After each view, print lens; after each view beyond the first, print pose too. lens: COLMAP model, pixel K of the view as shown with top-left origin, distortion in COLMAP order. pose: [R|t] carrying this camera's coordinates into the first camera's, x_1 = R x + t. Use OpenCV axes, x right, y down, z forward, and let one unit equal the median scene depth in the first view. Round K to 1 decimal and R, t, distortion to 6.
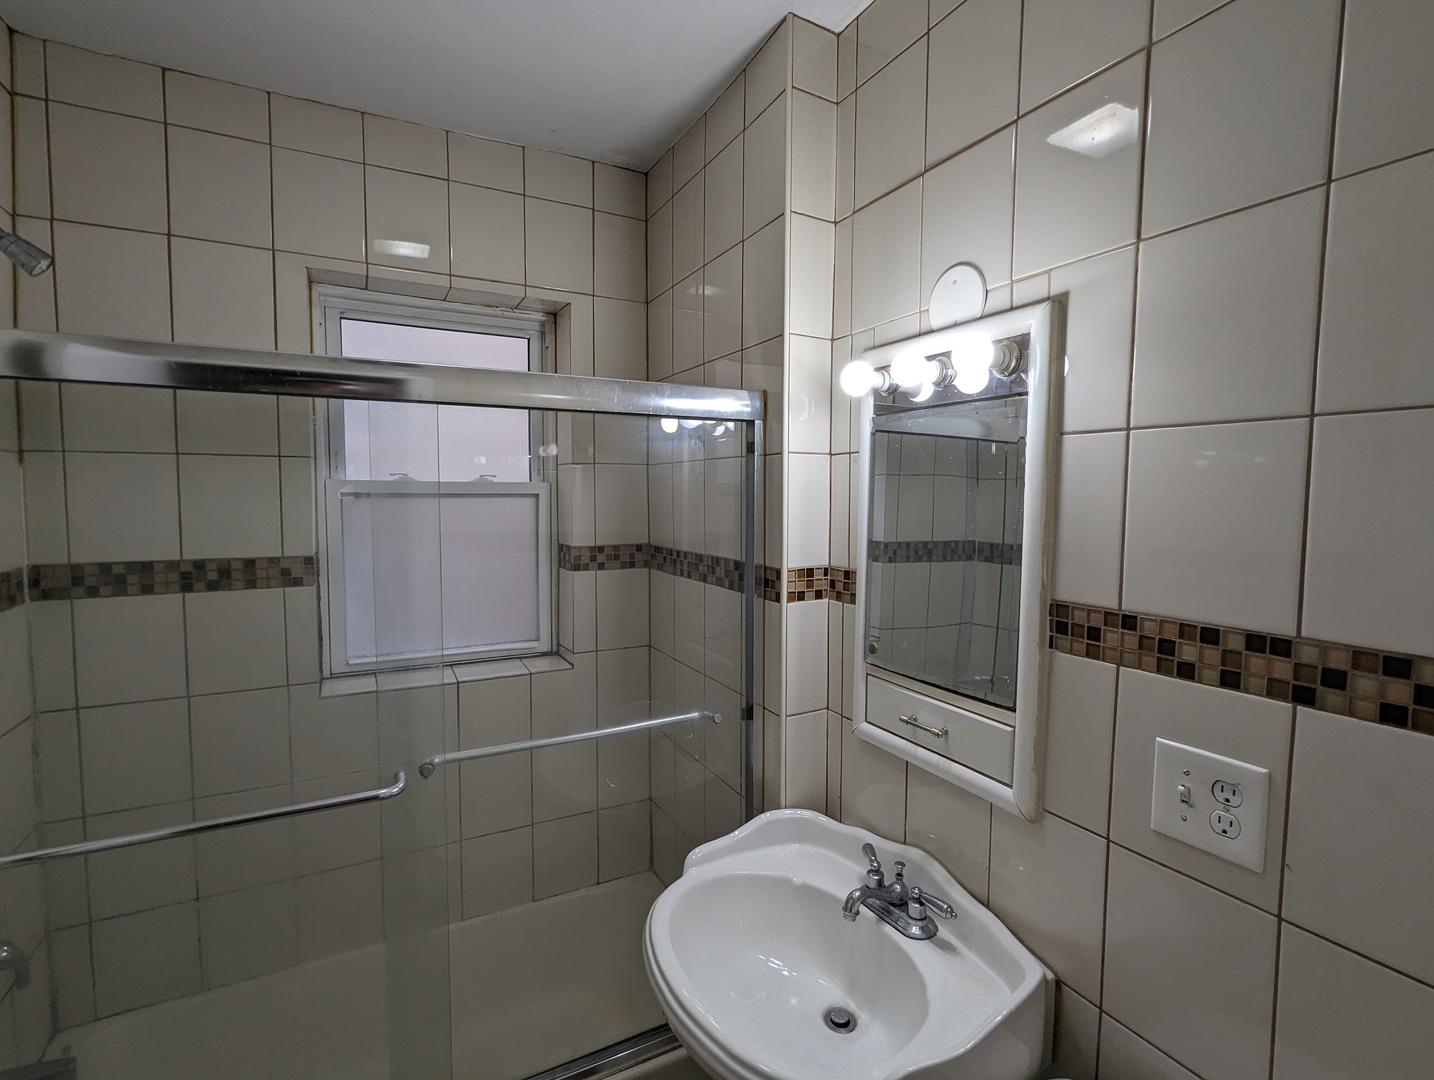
lens RADIAL K [[683.7, 0, 719.9], [0, 683.7, 543.0], [0, 0, 1]] dist [-0.004123, 0.003070]
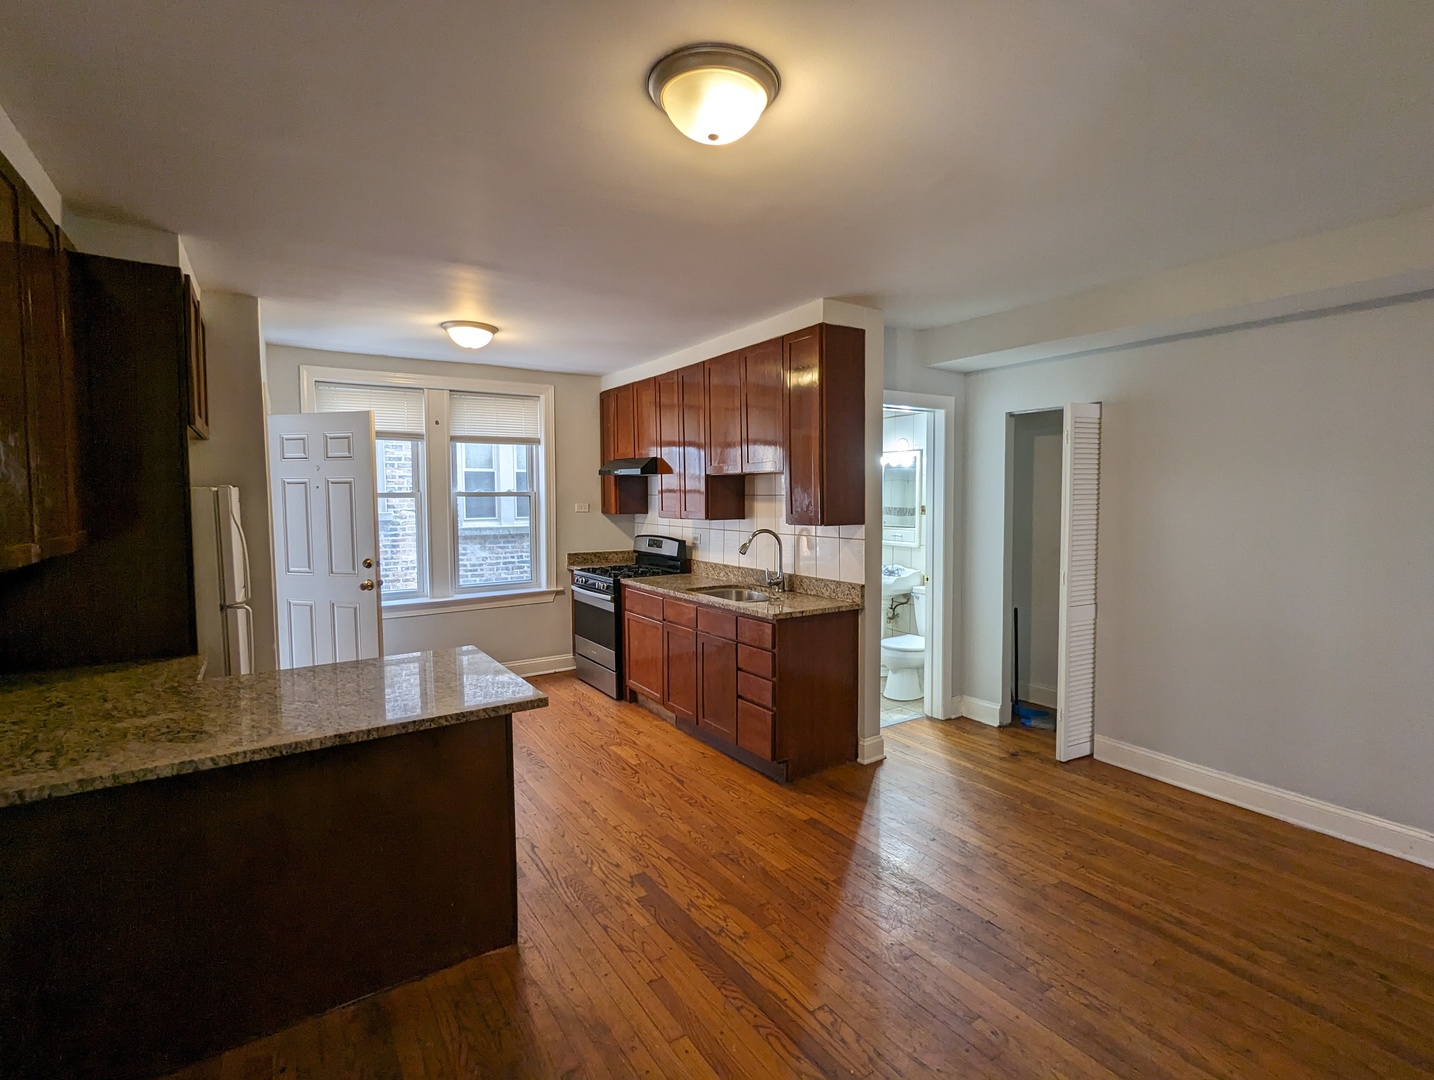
lens RADIAL K [[683.7, 0, 720.7], [0, 683.7, 536.7], [0, 0, 1]] dist [-0.004123, 0.003070]
pose [[0.995335, -0.014891, 0.095321, -1.129244], [0.014938, 0.999888, 0.000213, 0.212271], [-0.095313, 0.001212, 0.995447, -2.964234]]
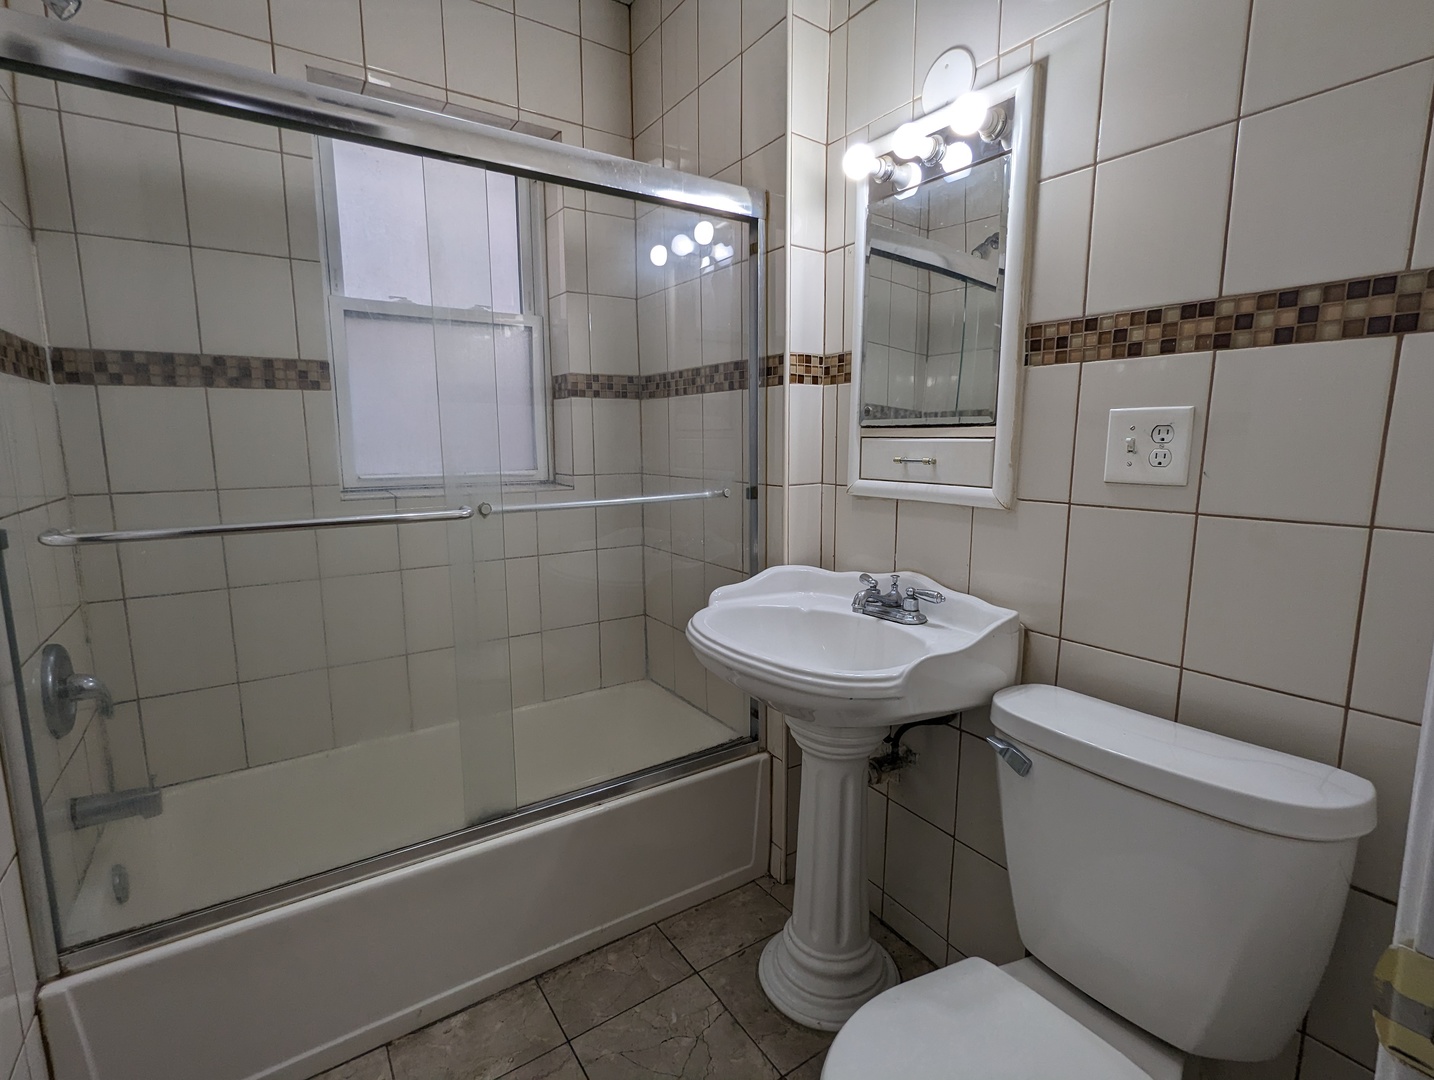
lens RADIAL K [[683.7, 0, 722.0], [0, 683.7, 537.3], [0, 0, 1]] dist [-0.004123, 0.003070]
pose [[0.995003, -0.020541, 0.097707, -0.129793], [0.012427, 0.996477, 0.082947, 0.249458], [-0.099067, -0.081318, 0.991753, -0.130843]]
